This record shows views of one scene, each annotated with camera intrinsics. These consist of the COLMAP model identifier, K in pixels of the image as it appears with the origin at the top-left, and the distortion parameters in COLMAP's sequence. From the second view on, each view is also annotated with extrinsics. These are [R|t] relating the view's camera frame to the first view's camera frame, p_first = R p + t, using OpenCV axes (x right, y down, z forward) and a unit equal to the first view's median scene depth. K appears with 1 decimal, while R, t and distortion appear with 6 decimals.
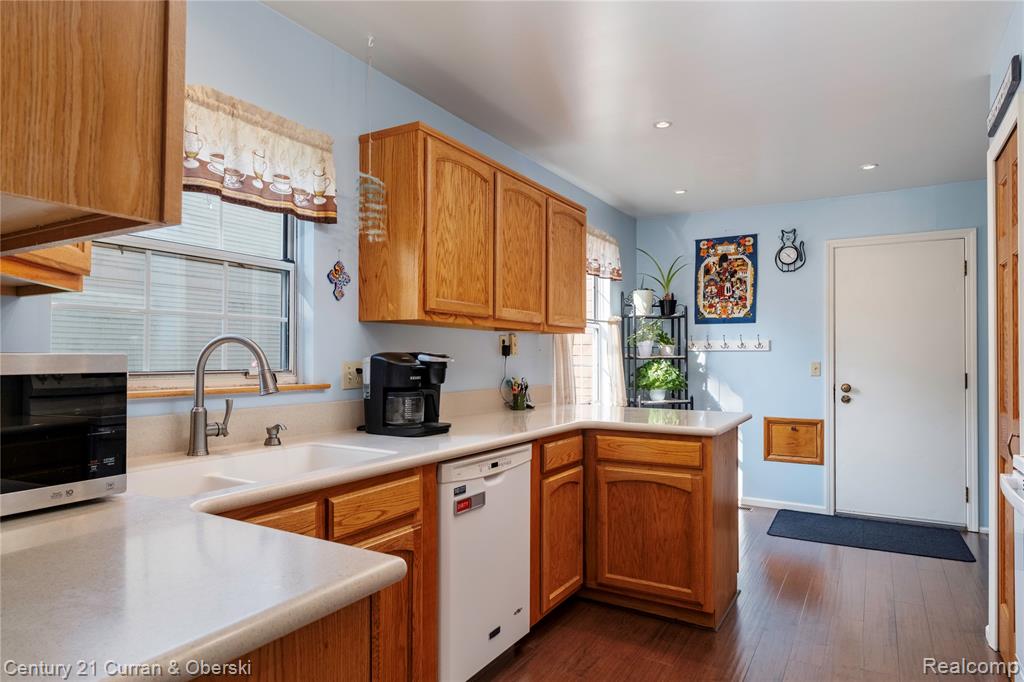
lens RADIAL K [[601.5, 0, 529.8], [0, 601.5, 340.7], [0, 0, 1]] dist [0.025577, -0.000490]
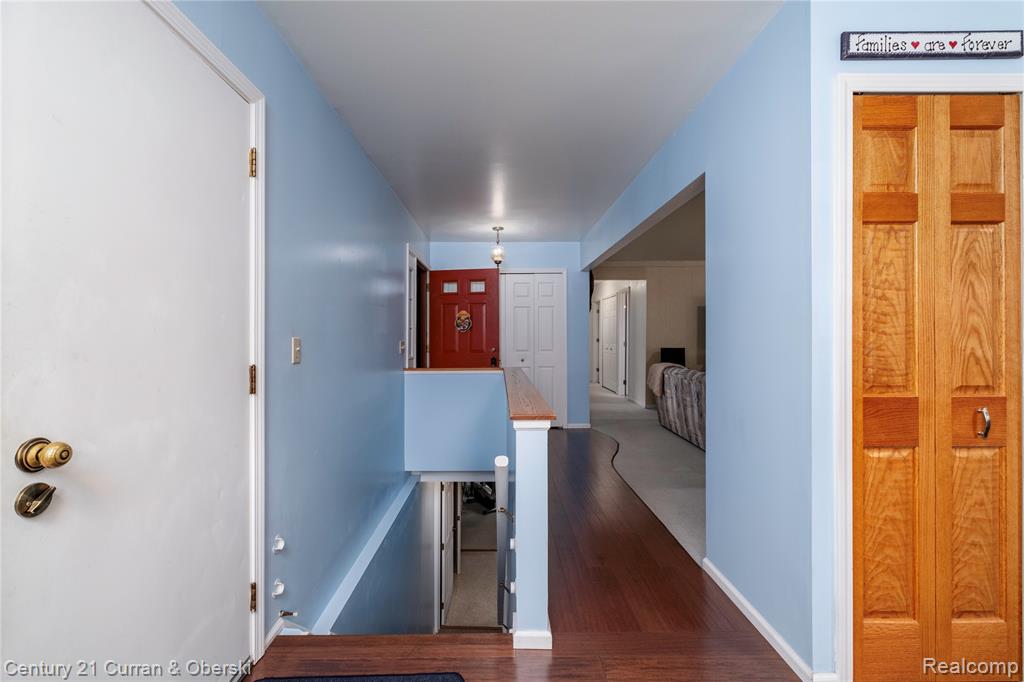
lens RADIAL K [[434.2, 0, 506.5], [0, 434.2, 331.4], [0, 0, 1]] dist [-0.003917, 0.000659]
pose [[-0.491066, 0.004905, 0.871109, 0.244859], [-0.018132, 0.999710, -0.015850, 0.023251], [-0.870934, -0.023578, -0.490834, 0.848004]]
